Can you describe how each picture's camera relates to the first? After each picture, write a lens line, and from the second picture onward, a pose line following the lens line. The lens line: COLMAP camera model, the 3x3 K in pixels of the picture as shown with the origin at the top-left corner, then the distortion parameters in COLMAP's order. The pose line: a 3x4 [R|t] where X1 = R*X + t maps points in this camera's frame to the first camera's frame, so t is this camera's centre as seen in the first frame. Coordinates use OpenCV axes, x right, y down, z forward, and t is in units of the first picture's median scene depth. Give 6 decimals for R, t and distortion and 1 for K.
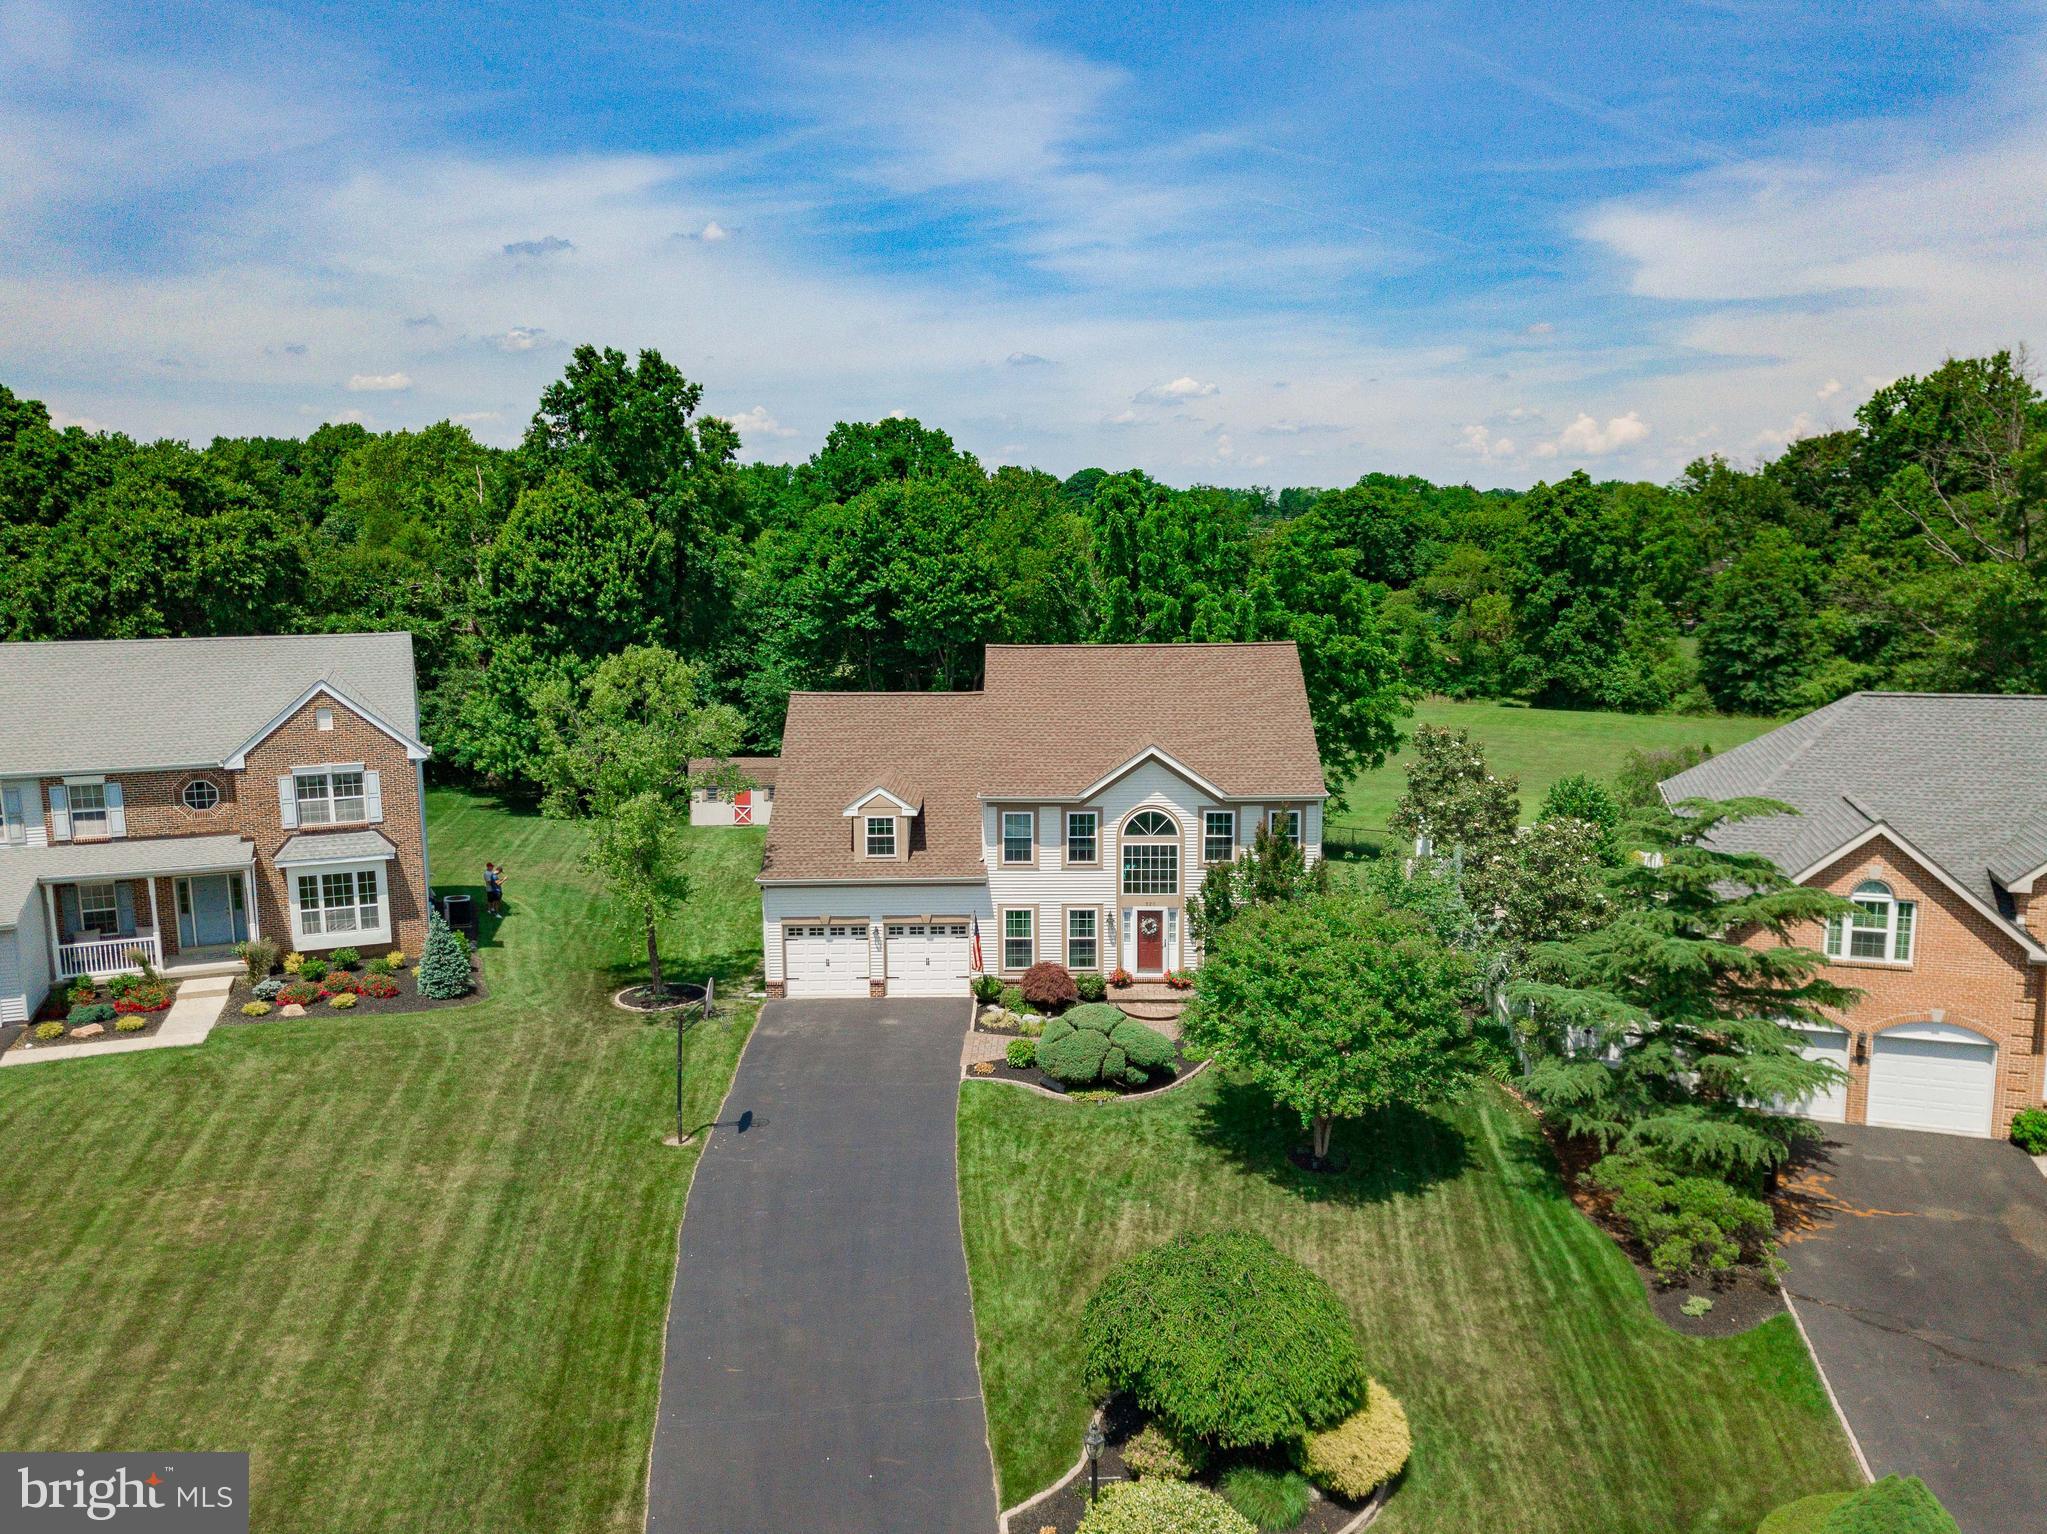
lens RADIAL K [[1566.8, 0, 1022.9], [0, 1566.8, 783.2], [0, 0, 1]] dist [0.005071, 0.033460]
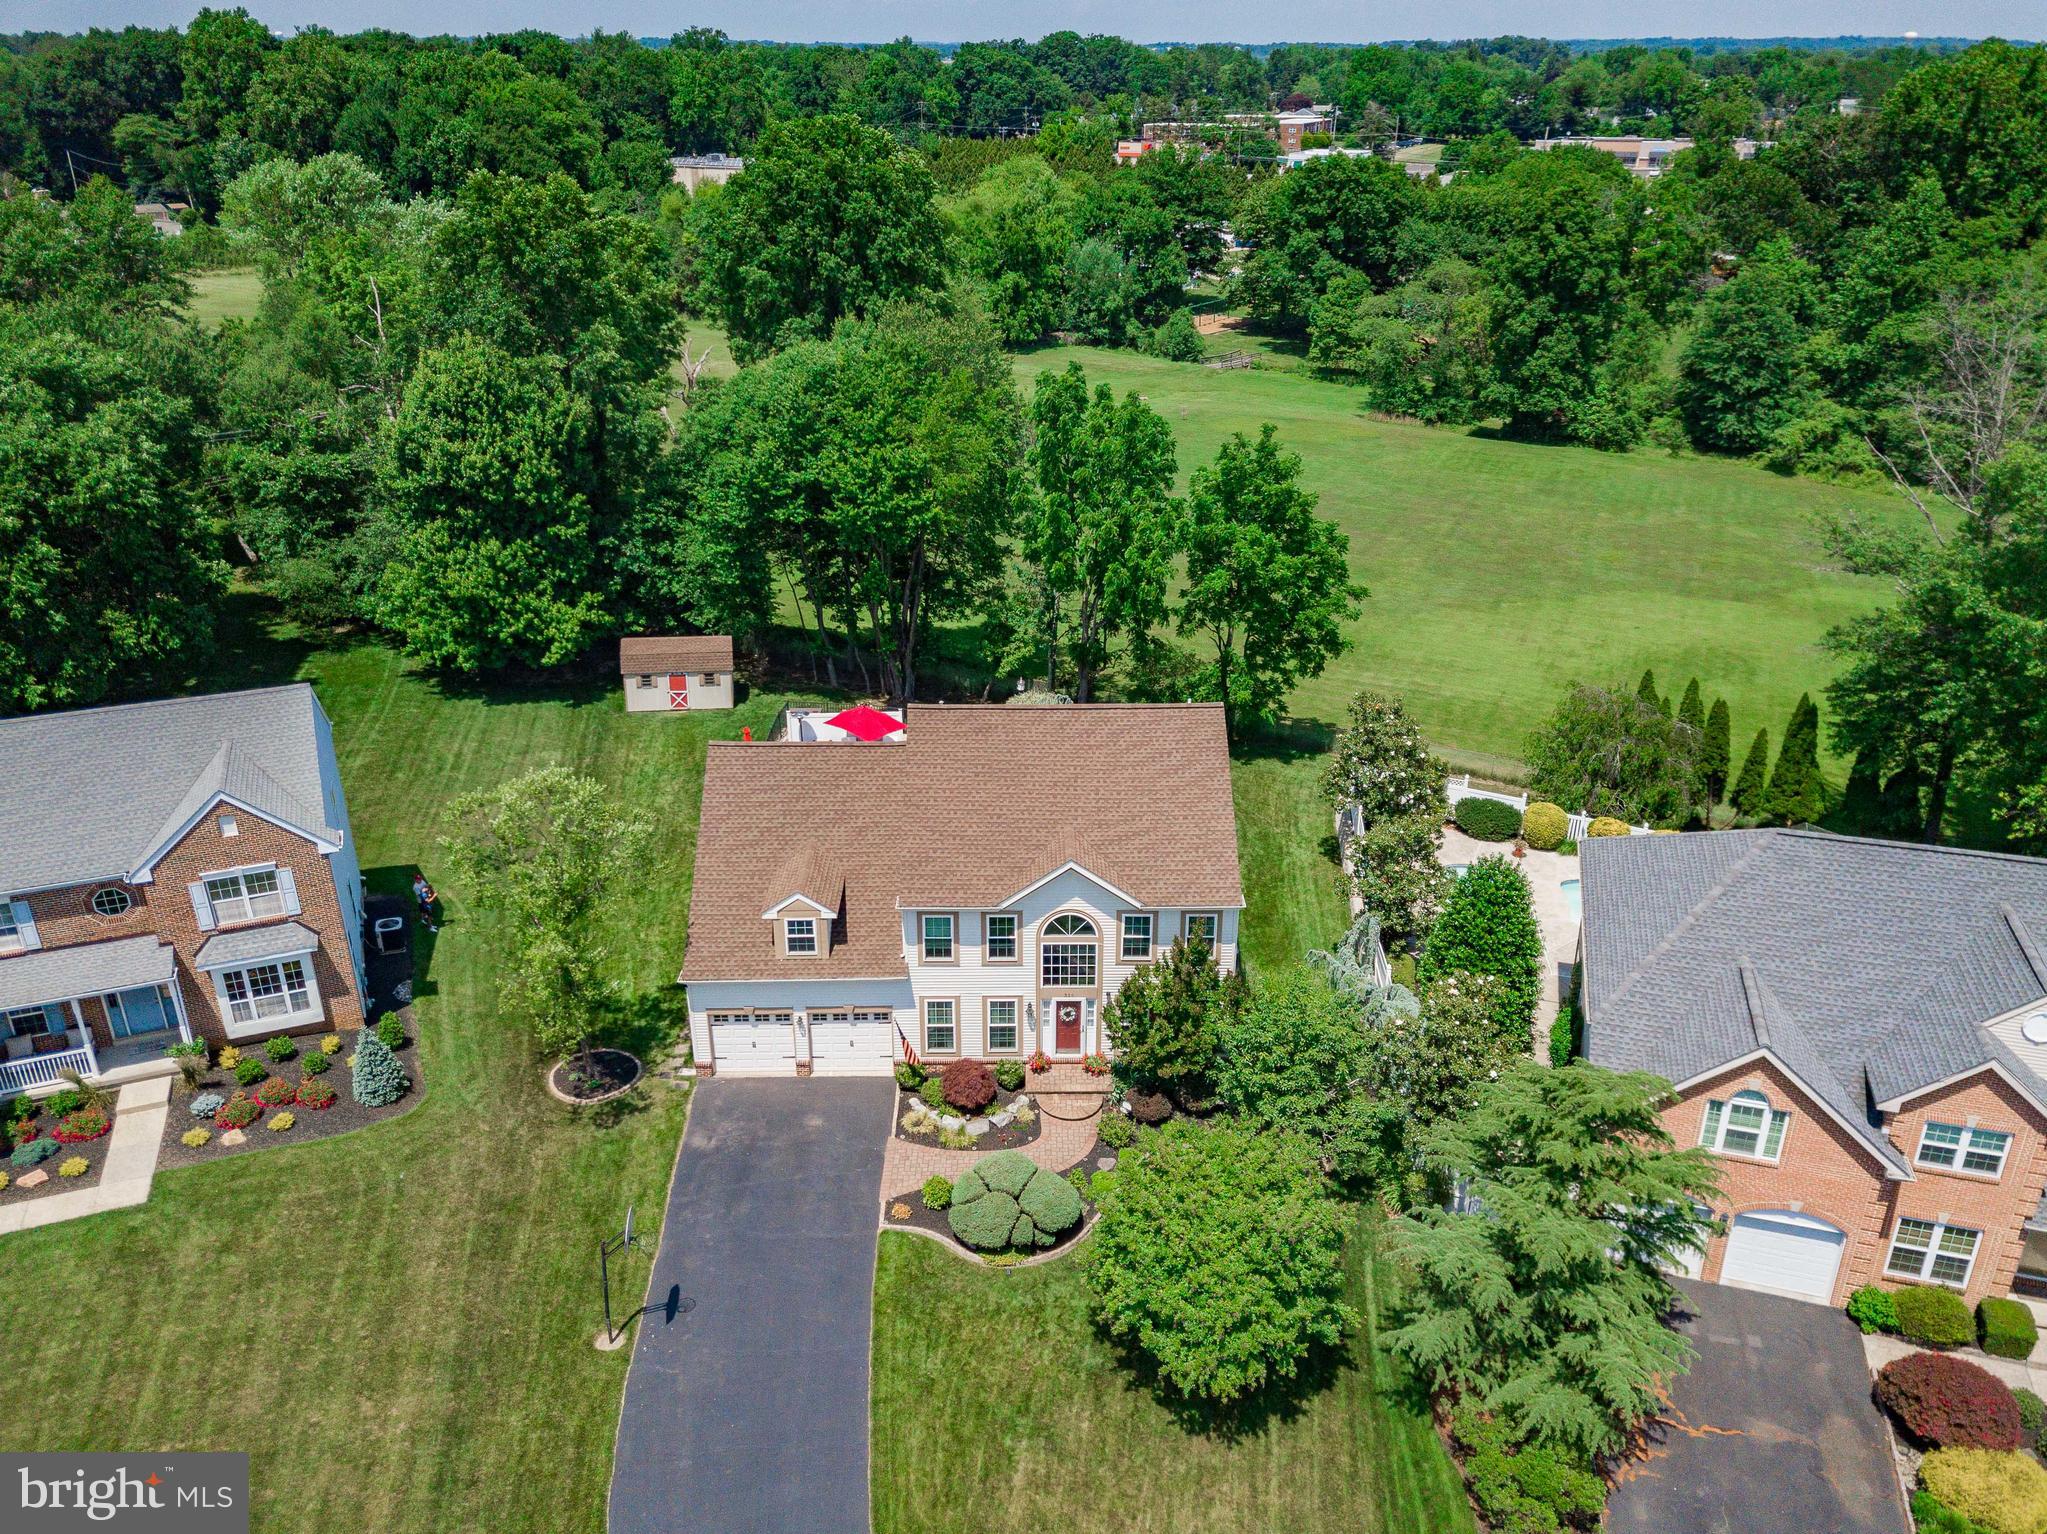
lens RADIAL K [[1566.8, 0, 1022.9], [0, 1566.8, 783.2], [0, 0, 1]] dist [0.005071, 0.033460]
pose [[0.999827, -0.002902, 0.018346, 0.033263], [-0.002029, 0.964757, 0.263136, -0.324096], [-0.018463, -0.263128, 0.964584, 0.050447]]
